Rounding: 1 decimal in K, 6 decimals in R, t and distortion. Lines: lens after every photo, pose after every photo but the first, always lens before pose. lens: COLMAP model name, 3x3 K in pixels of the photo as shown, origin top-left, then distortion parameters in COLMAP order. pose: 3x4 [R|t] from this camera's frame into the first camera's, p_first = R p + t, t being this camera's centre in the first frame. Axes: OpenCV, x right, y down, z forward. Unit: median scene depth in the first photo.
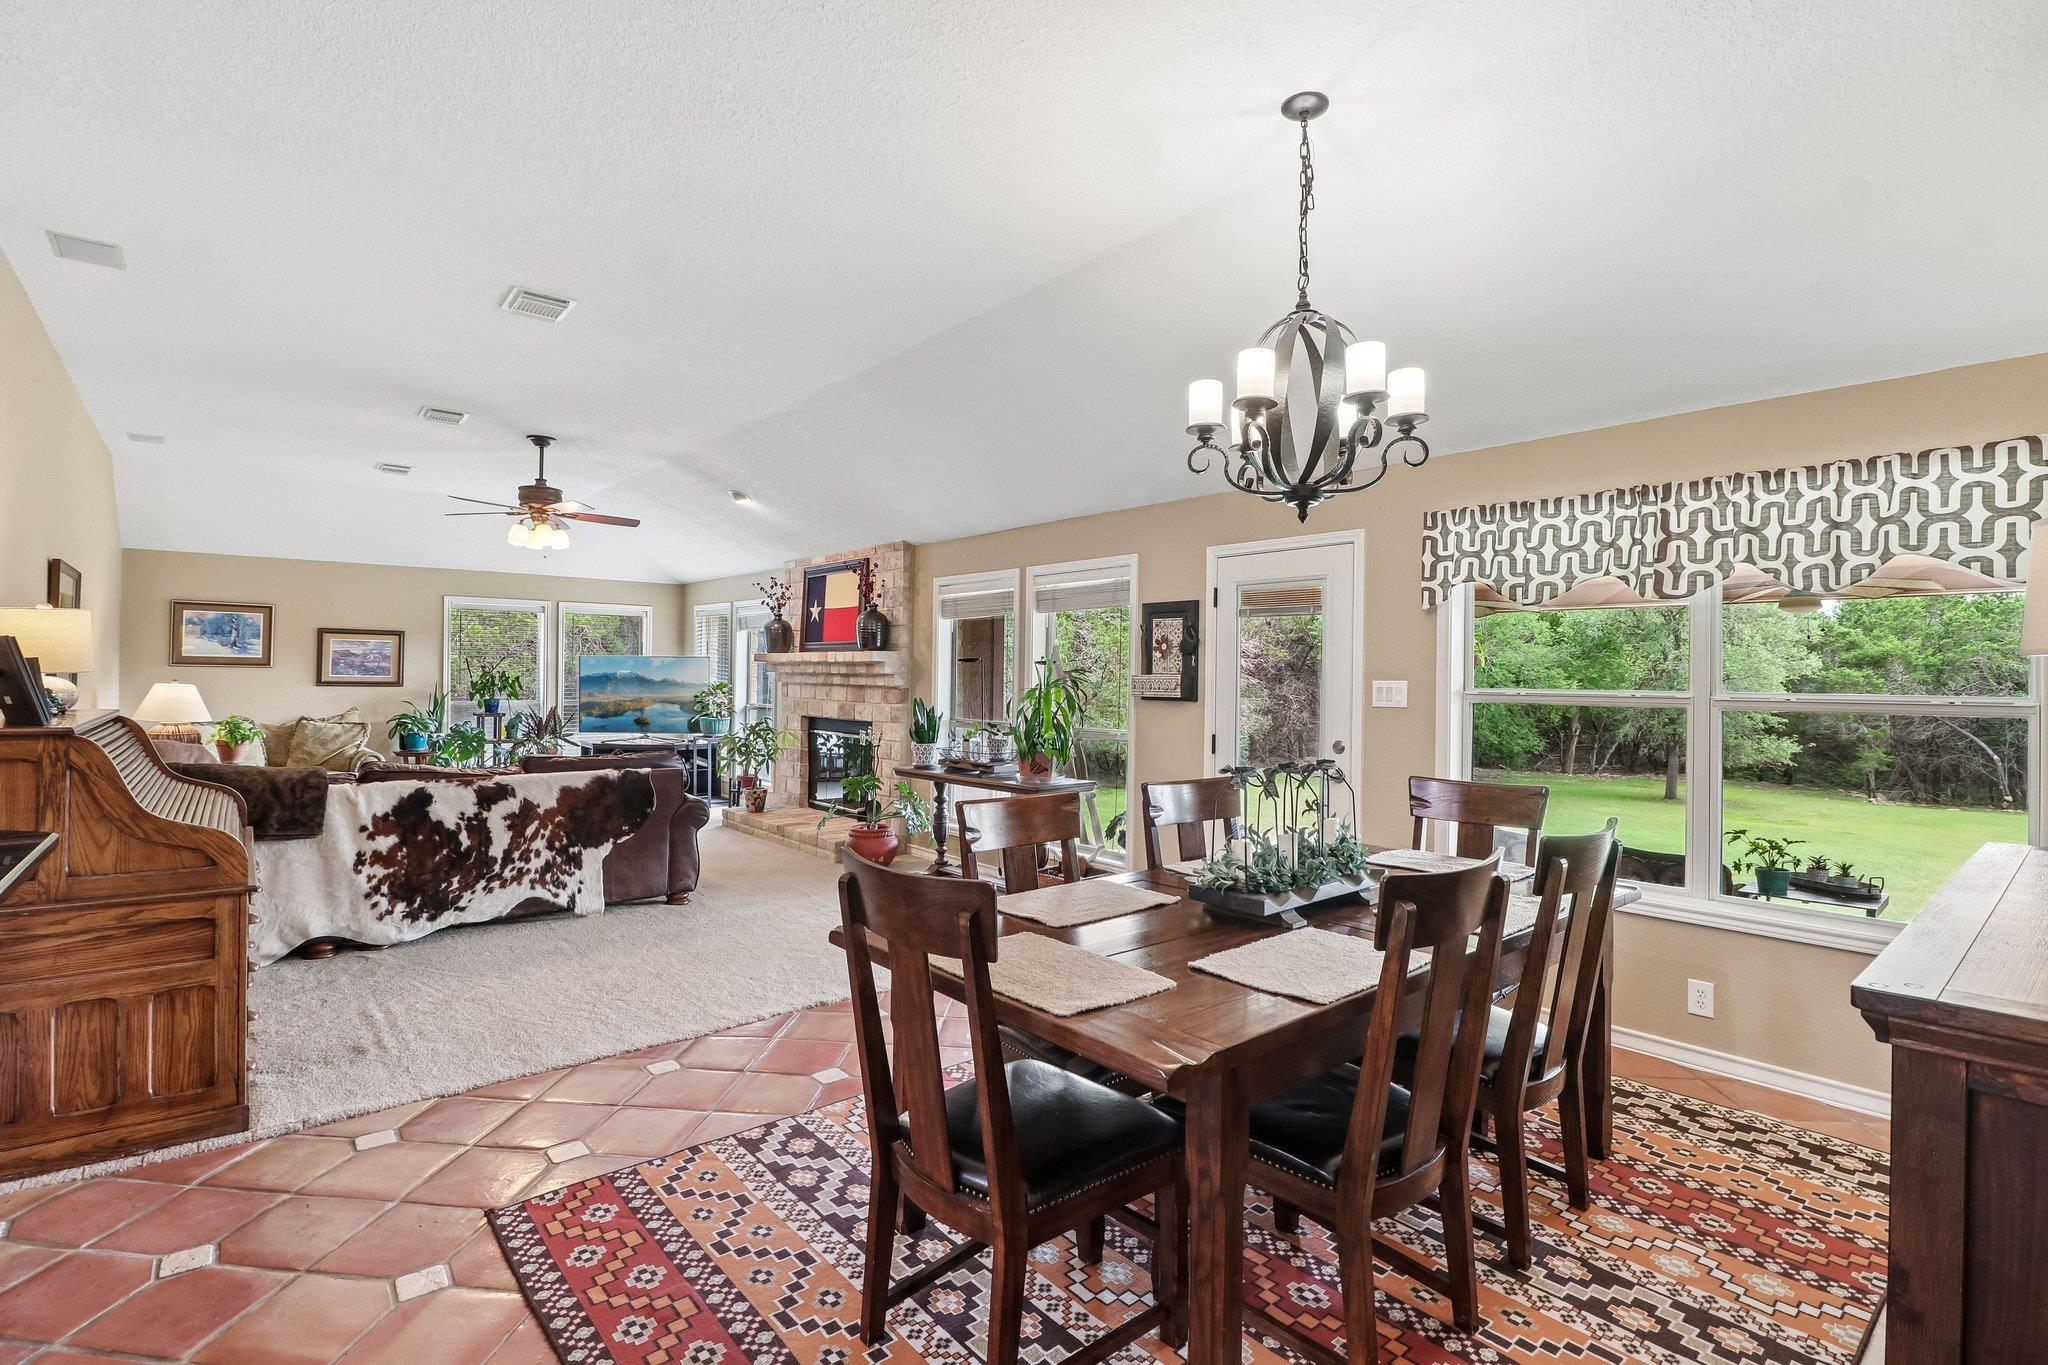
lens RADIAL K [[961.0, 0, 1020.9], [0, 961.0, 669.8], [0, 0, 1]] dist [-0.005592, -0.004349]
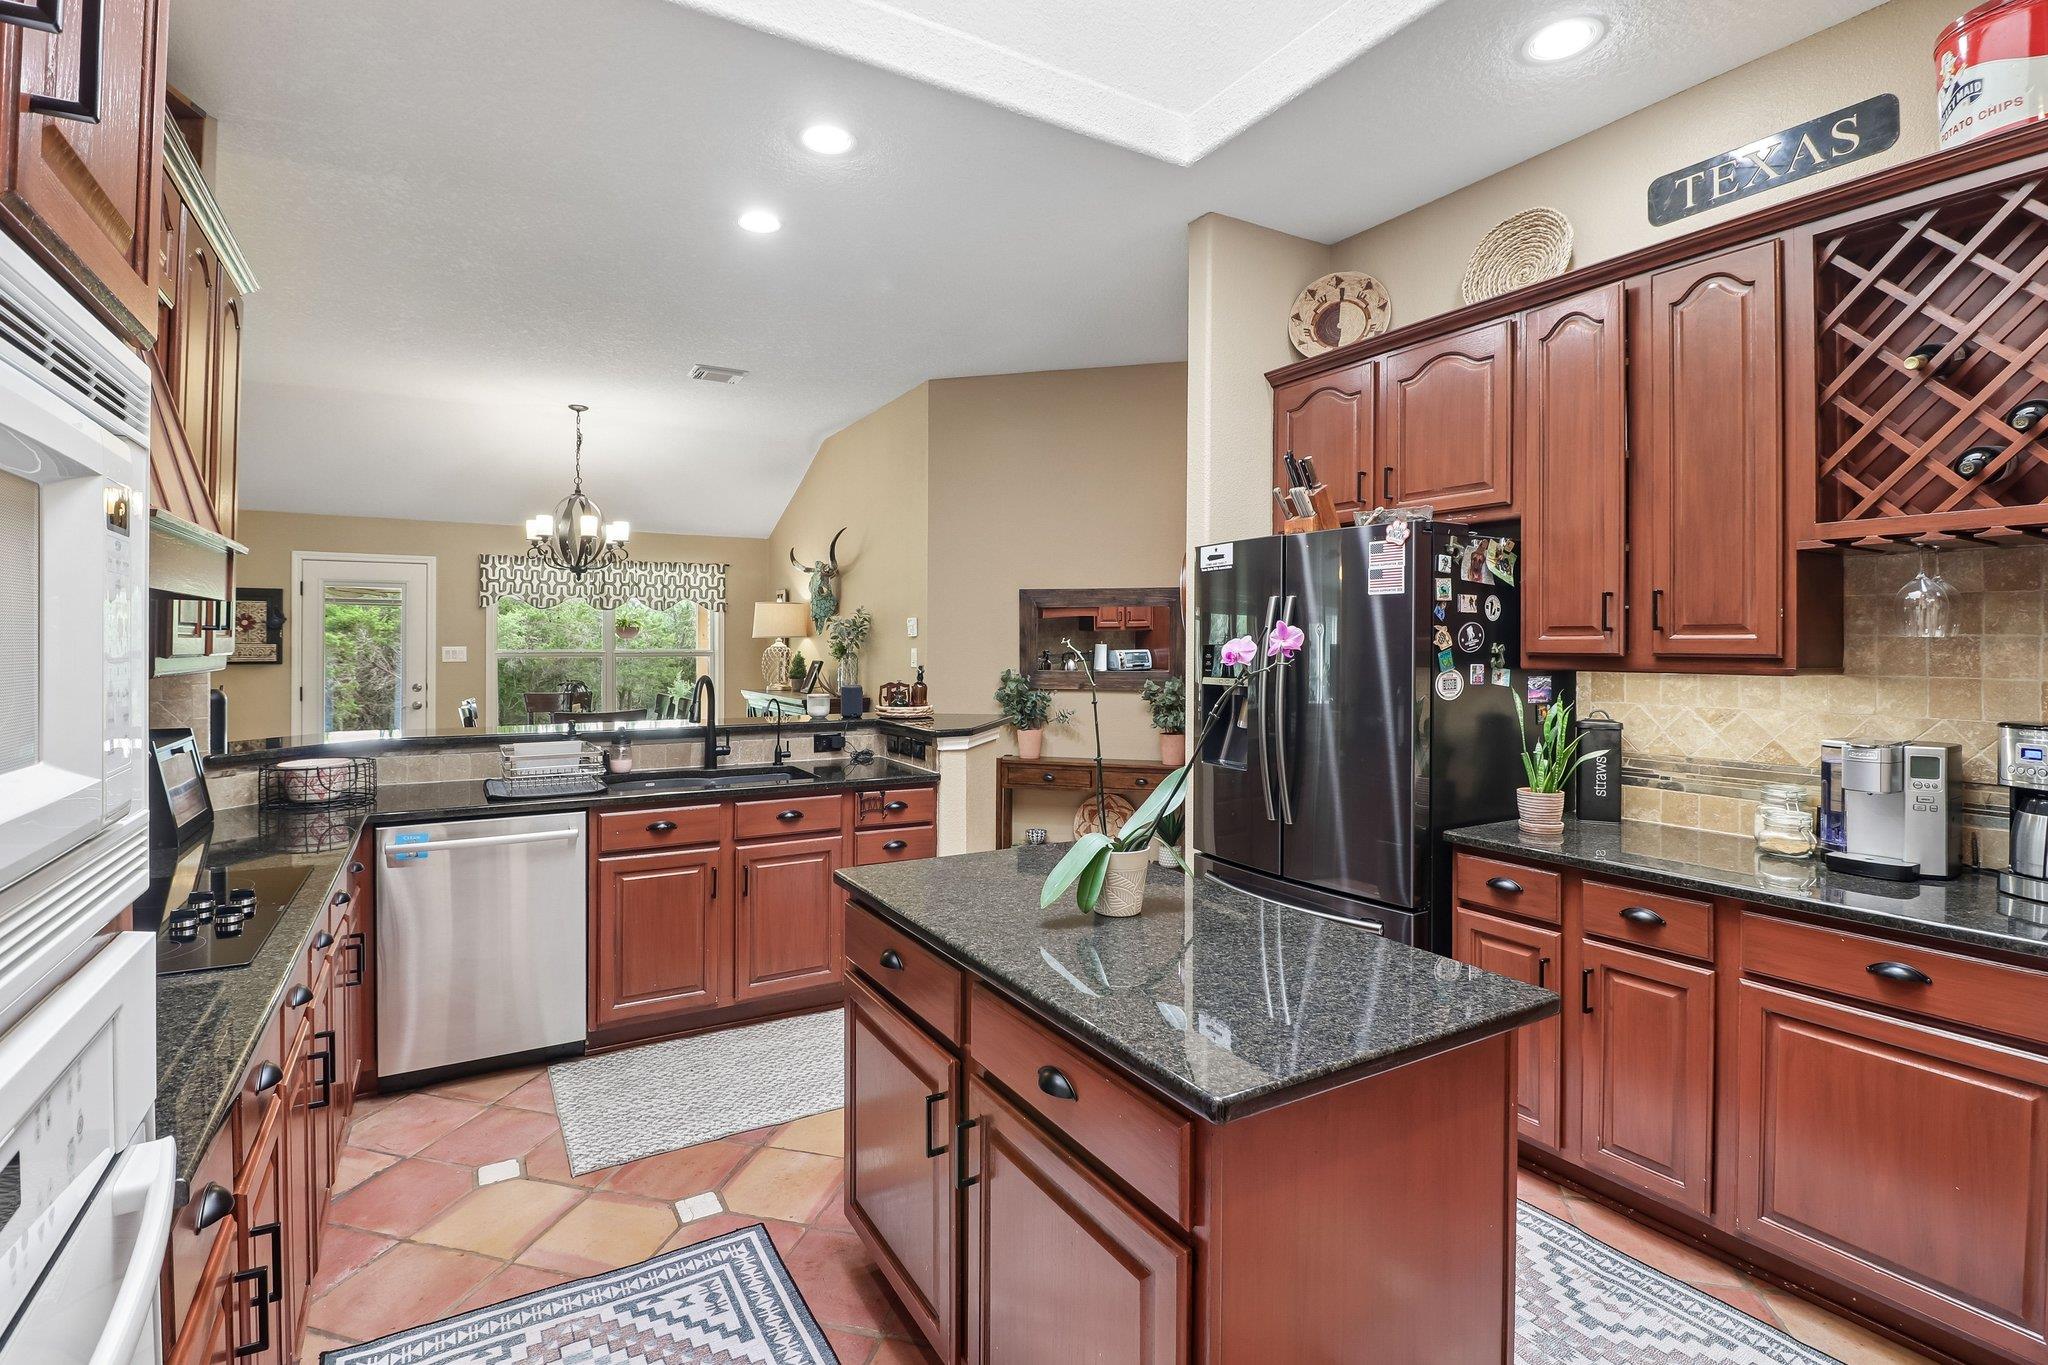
lens RADIAL K [[961.0, 0, 996.9], [0, 961.0, 647.6], [0, 0, 1]] dist [-0.005592, -0.004349]
pose [[0.194545, -0.012235, 0.980817, -0.639551], [-0.003649, 0.999906, 0.013197, -0.007505], [-0.980887, -0.006146, 0.194482, -0.173659]]
